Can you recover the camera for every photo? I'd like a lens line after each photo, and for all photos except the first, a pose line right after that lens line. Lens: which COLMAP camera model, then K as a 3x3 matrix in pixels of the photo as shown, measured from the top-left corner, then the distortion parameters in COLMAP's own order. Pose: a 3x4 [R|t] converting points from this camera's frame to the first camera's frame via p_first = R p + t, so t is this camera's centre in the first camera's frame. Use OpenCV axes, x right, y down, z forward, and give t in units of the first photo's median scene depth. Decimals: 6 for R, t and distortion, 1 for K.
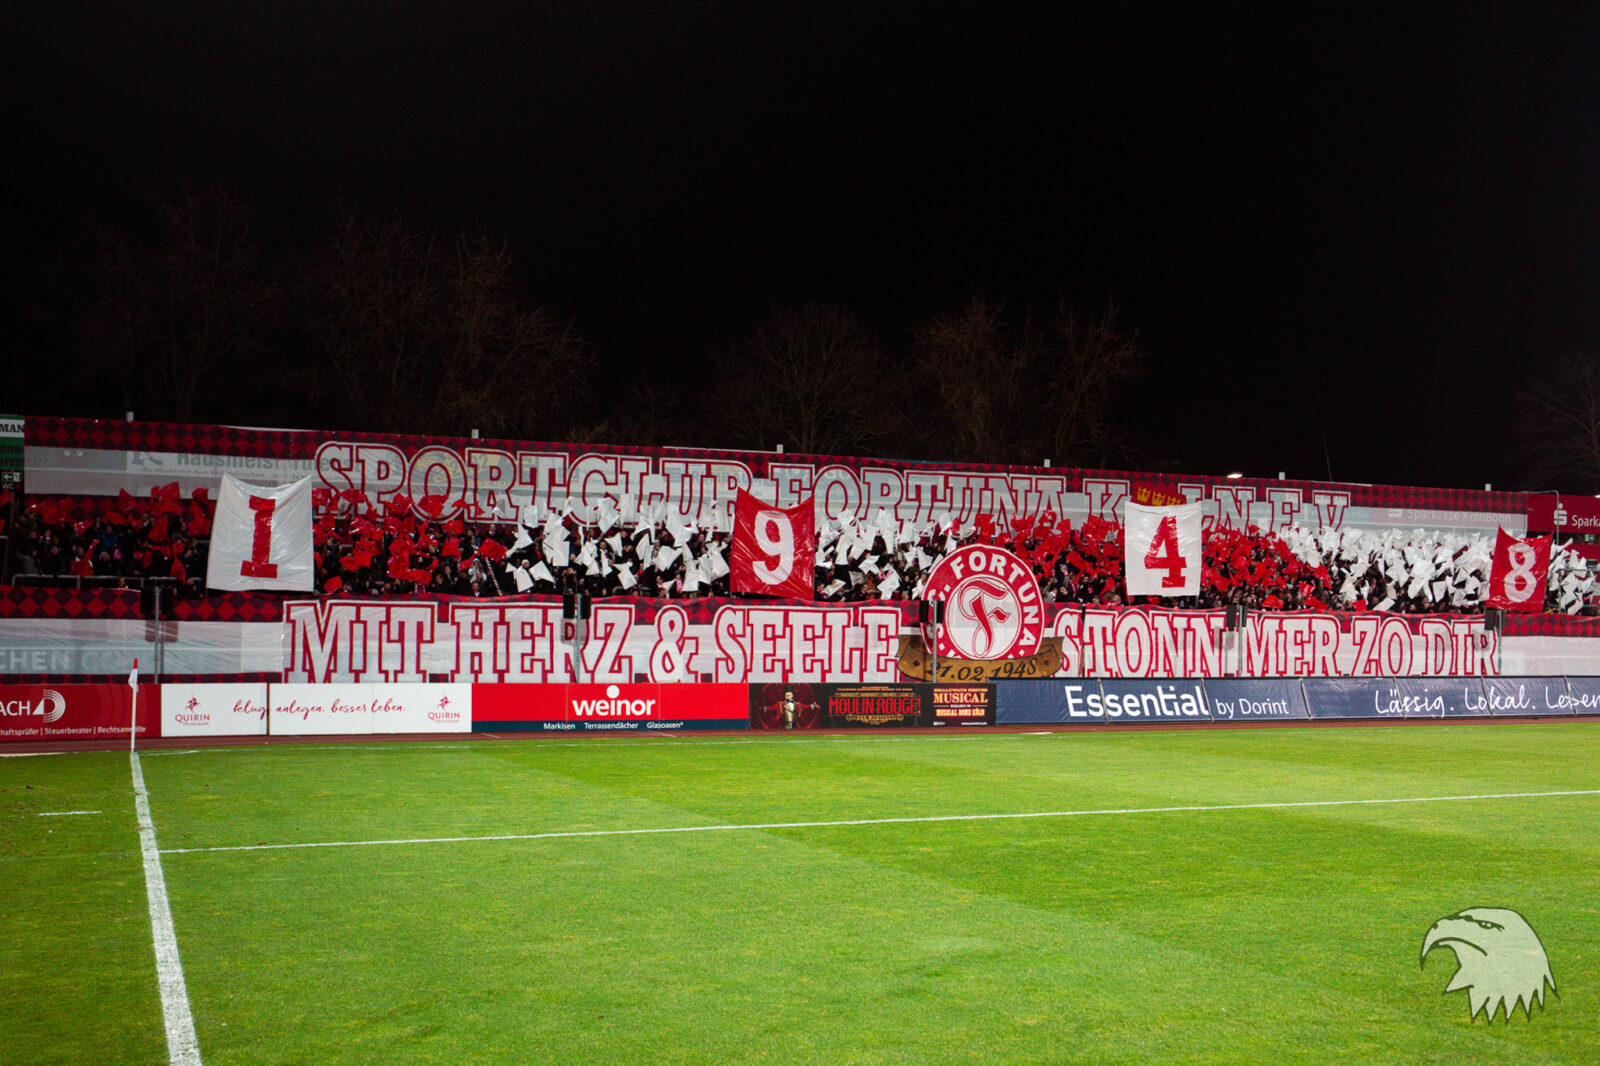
lens RADIAL K [[1730.9, 0, 764.2], [0, 1730.9, 536.9], [0, 0, 1]] dist [-0.073877, 0.018792]
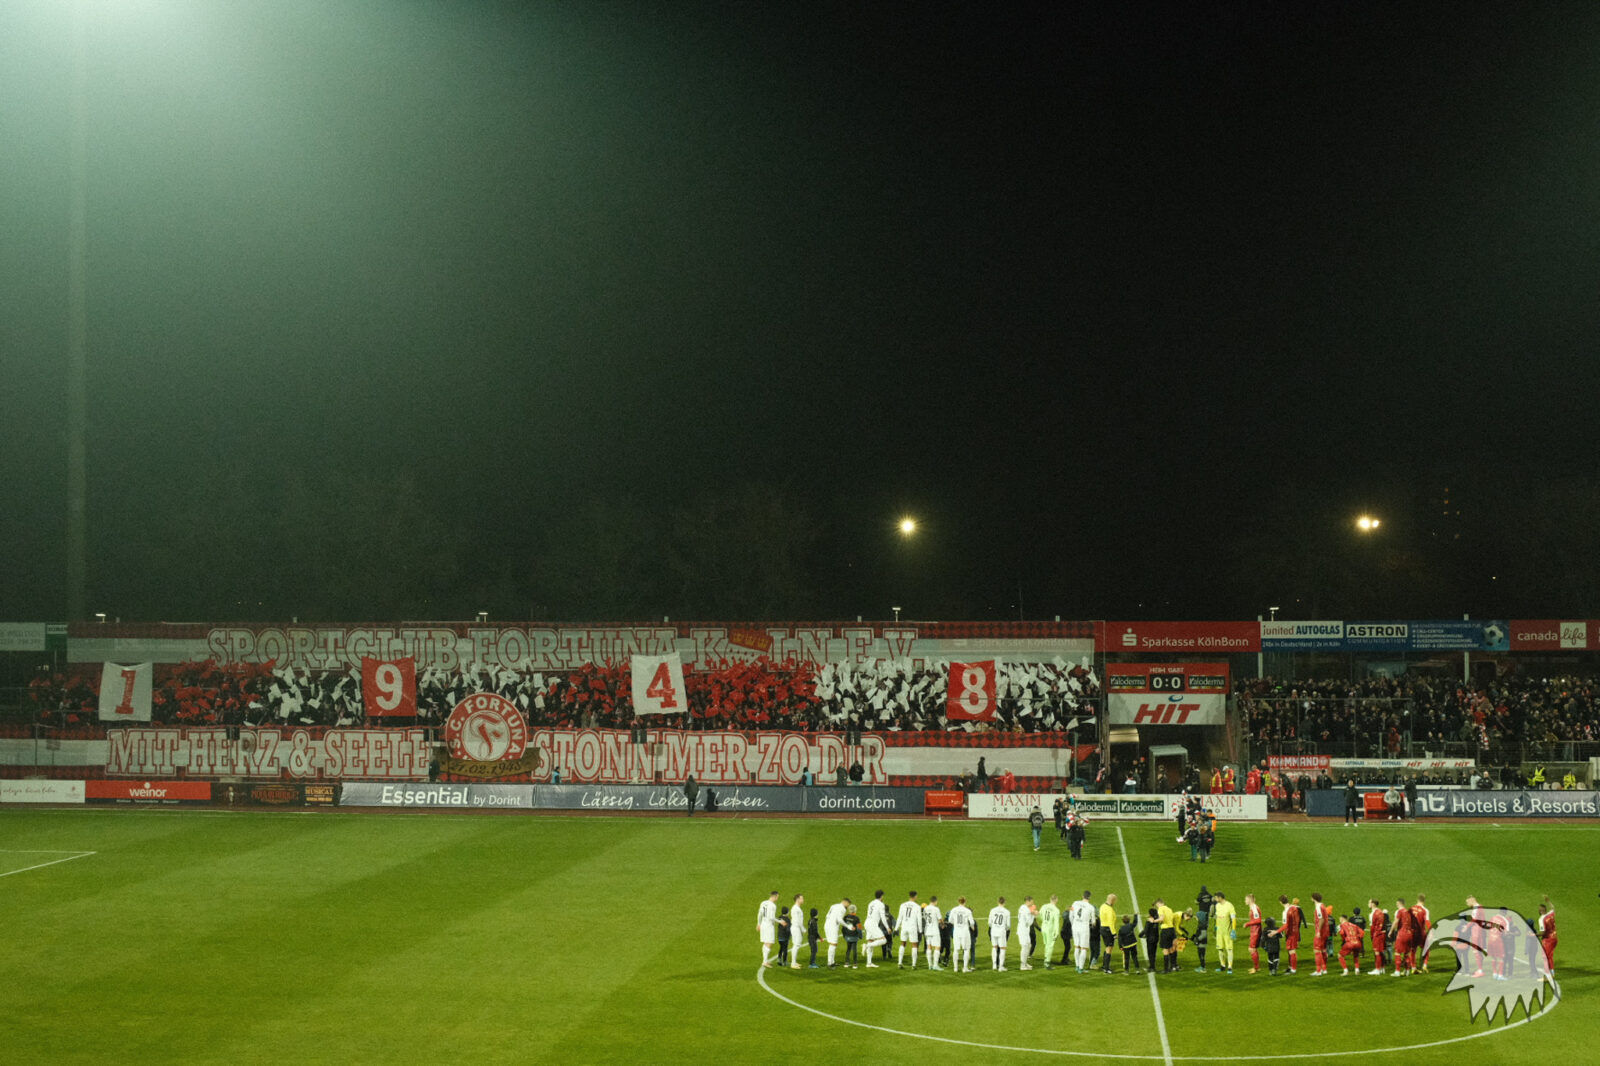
lens RADIAL K [[2108.4, 0, 798.0], [0, 2108.4, 504.3], [0, 0, 1]] dist [-0.052686, 0.003197]
pose [[0.874105, -0.033189, -0.484601, 1.334540], [0.039558, 0.999213, 0.002919, -0.165501], [0.484123, -0.021722, 0.874730, -0.615136]]
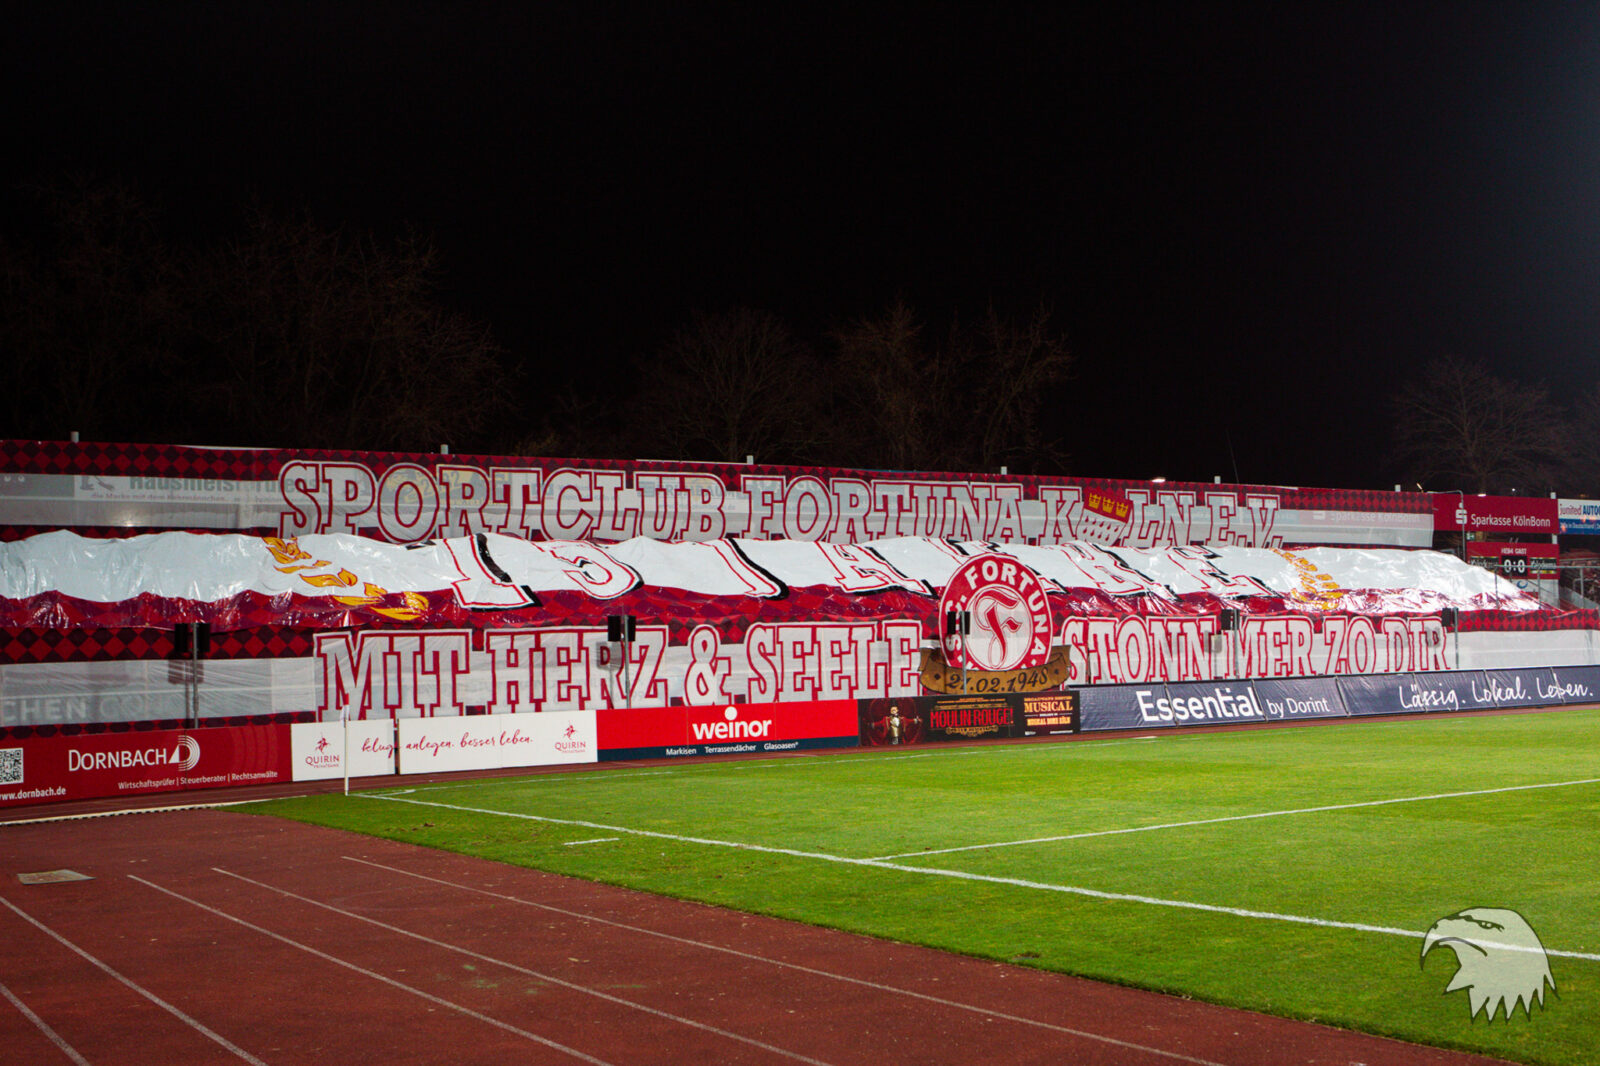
lens RADIAL K [[1813.9, 0, 787.0], [0, 1813.9, 677.7], [0, 0, 1]] dist [-0.078678, 0.022253]
pose [[0.984130, -0.037974, 0.173339, -0.162873], [0.026567, 0.997354, 0.067663, 0.001994], [-0.175450, -0.061984, 0.982535, 0.007627]]
